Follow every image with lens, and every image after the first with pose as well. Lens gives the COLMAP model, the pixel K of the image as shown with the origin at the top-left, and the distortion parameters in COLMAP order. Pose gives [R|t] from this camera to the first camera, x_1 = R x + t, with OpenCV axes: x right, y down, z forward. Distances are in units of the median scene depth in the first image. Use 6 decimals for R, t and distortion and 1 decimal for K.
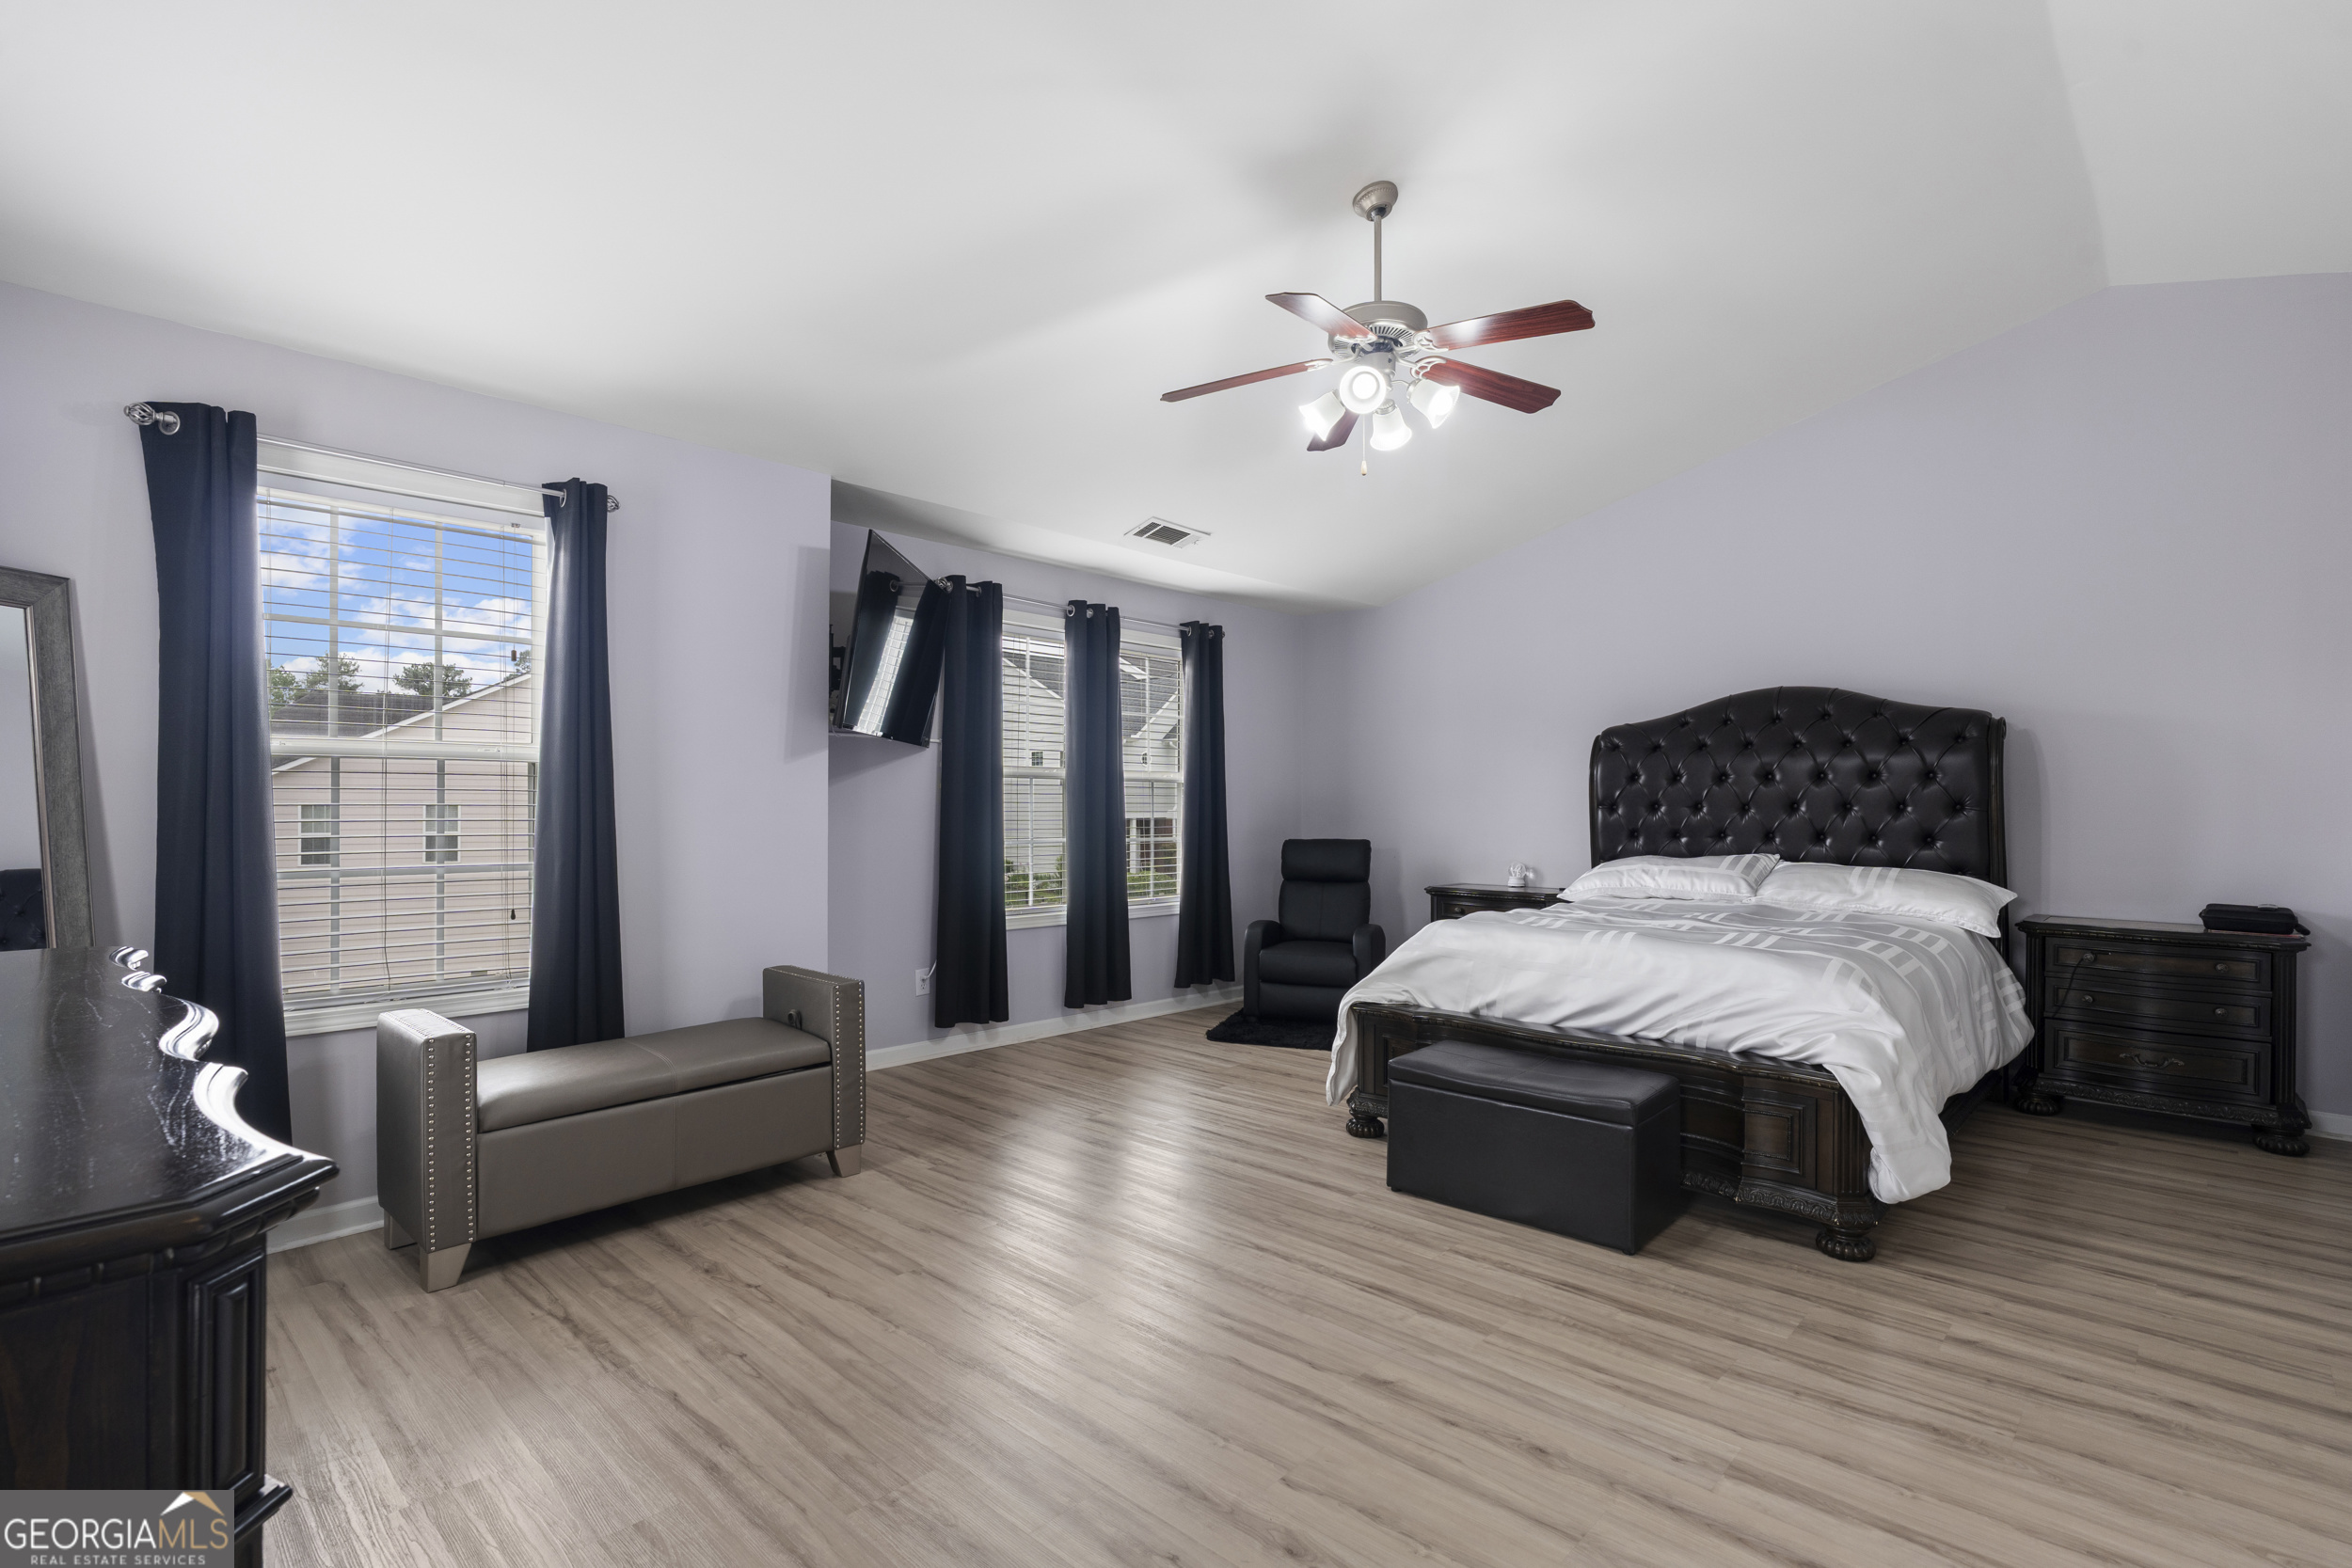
lens RADIAL K [[1105.8, 0, 1176.0], [0, 1105.8, 784.0], [0, 0, 1]] dist [-0.000577, 0.000134]
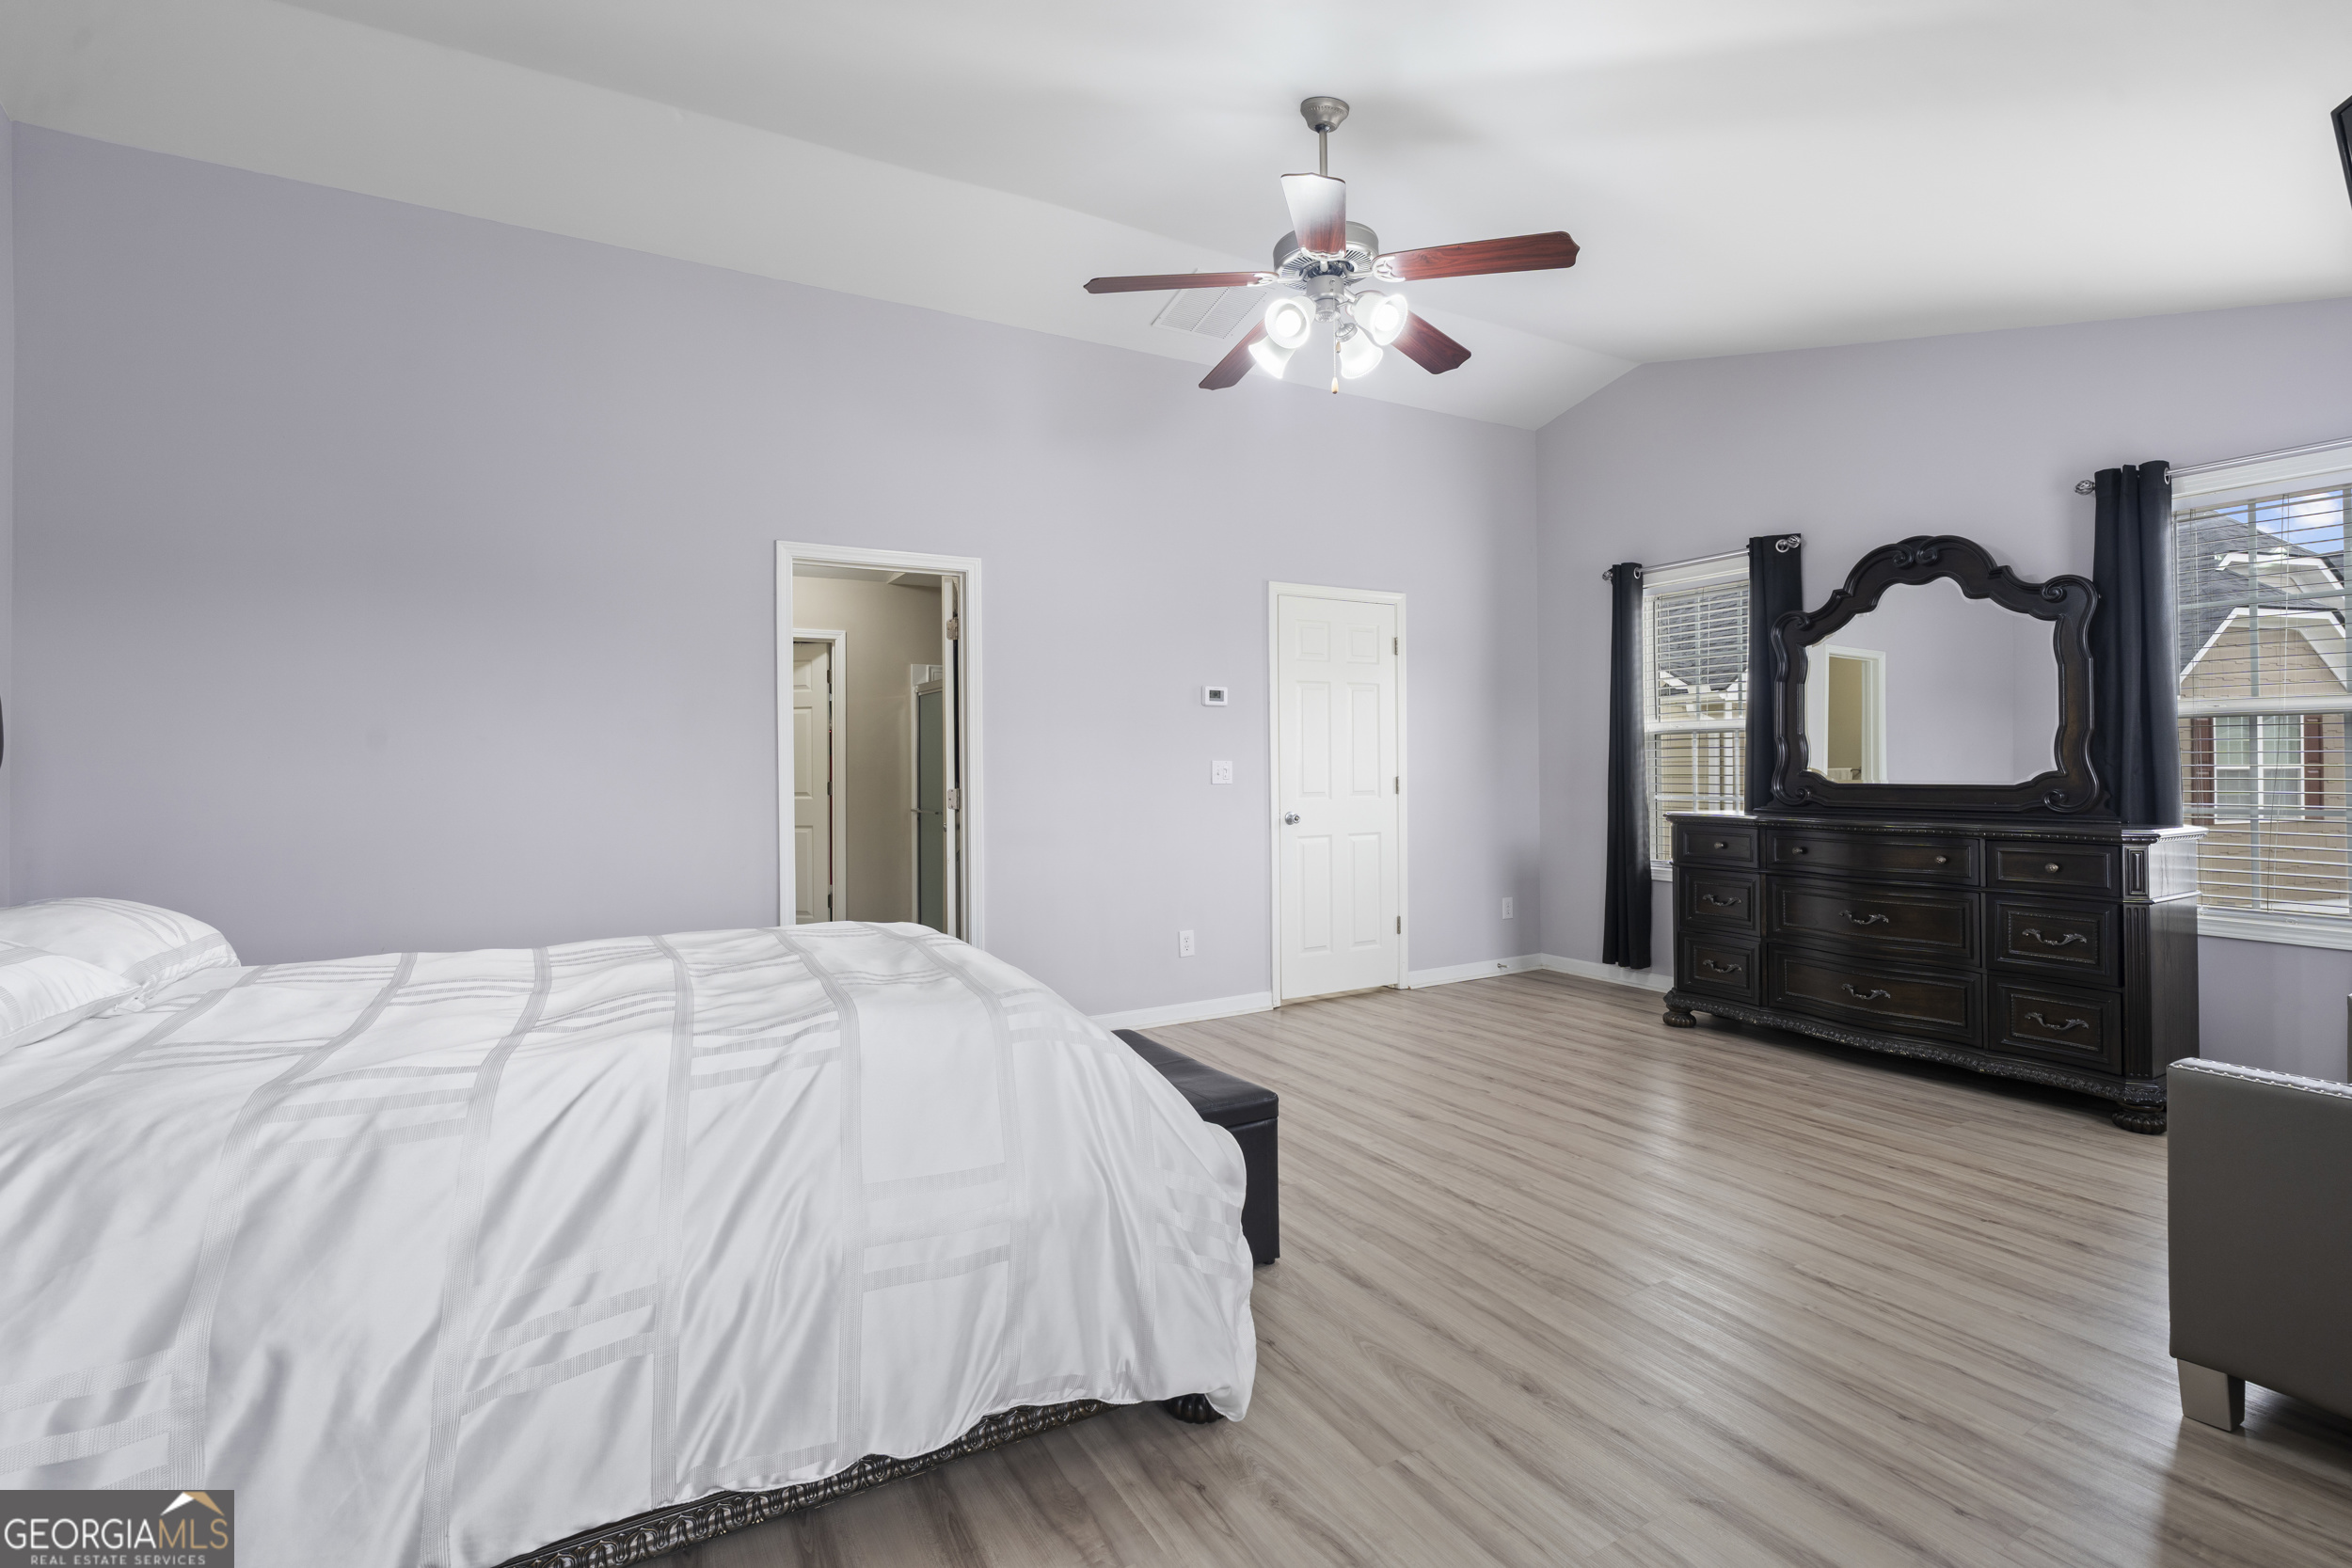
lens RADIAL K [[1055.5, 0, 1162.1], [0, 1055.5, 770.3], [0, 0, 1]] dist [-0.002110, 0.000328]
pose [[-0.954037, 0.007662, 0.299591, 0.050008], [0.003487, 0.999889, -0.014468, 0.035603], [-0.299669, -0.012759, -0.953958, 1.842036]]
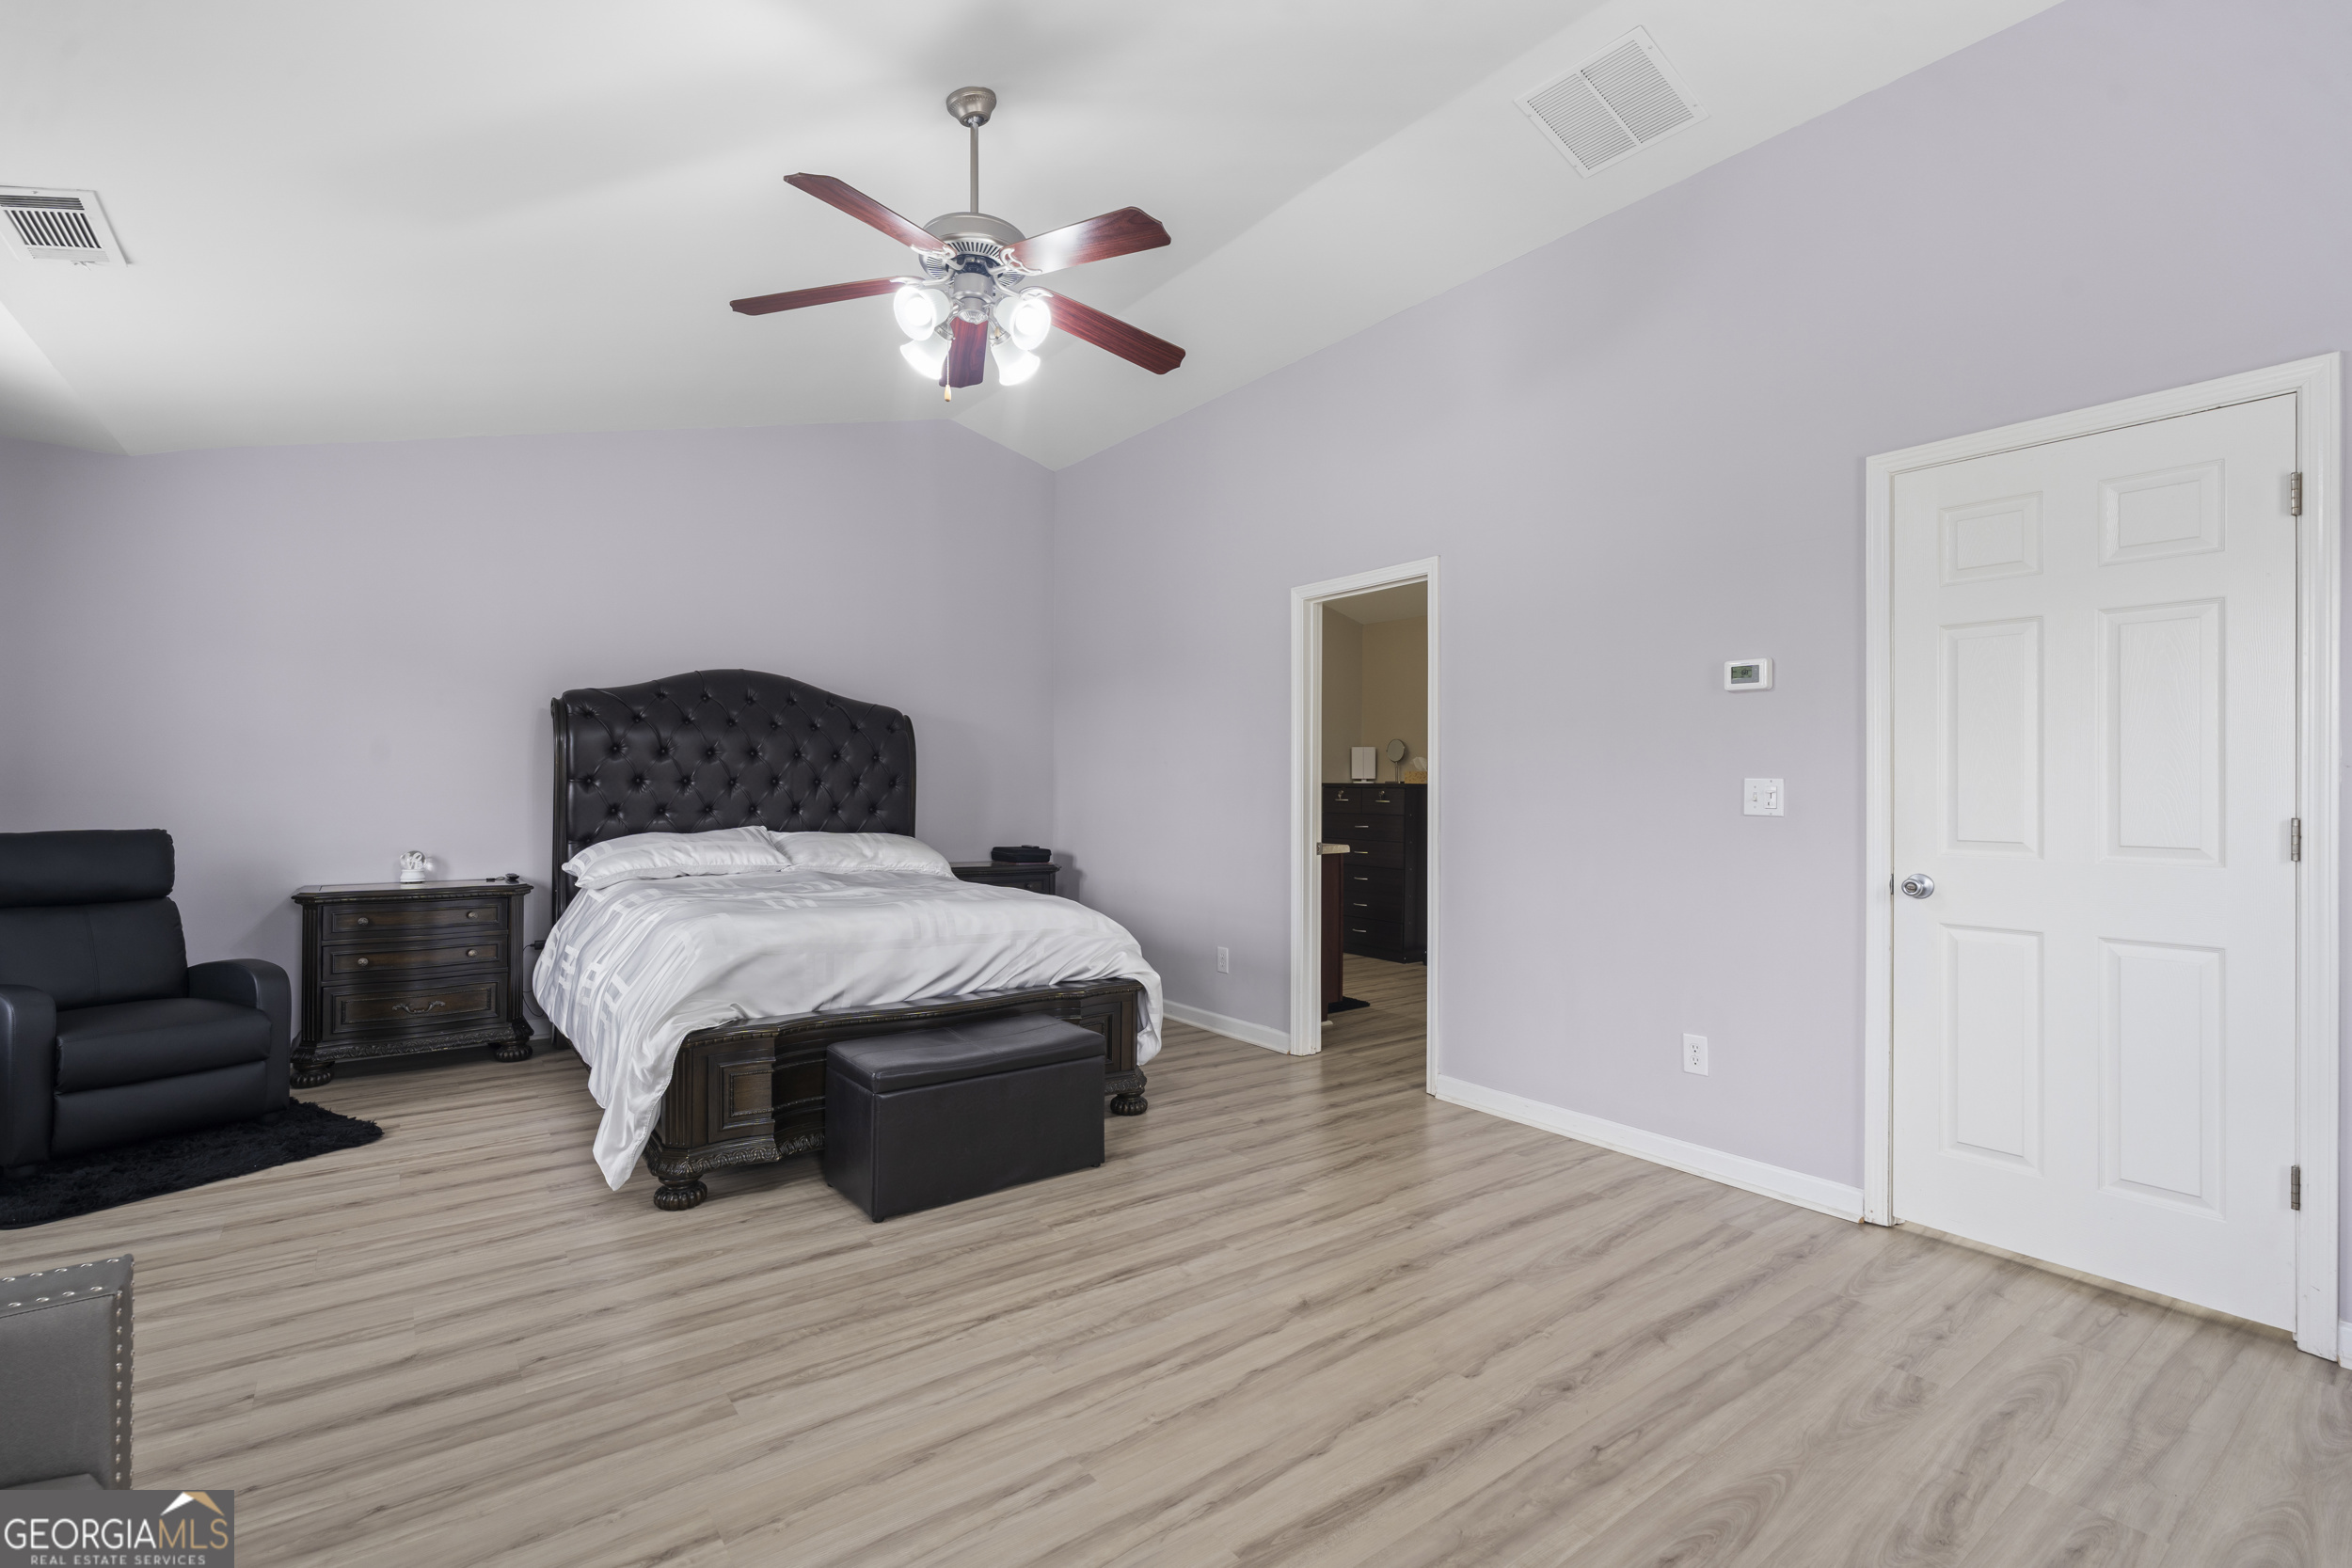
lens RADIAL K [[1055.5, 0, 1162.1], [0, 1055.5, 770.3], [0, 0, 1]] dist [-0.002110, 0.000328]
pose [[0.172876, 0.017922, 0.984780, -0.621795], [-0.027116, 0.999542, -0.013431, 0.019719], [-0.984570, -0.024381, 0.173283, 0.685627]]
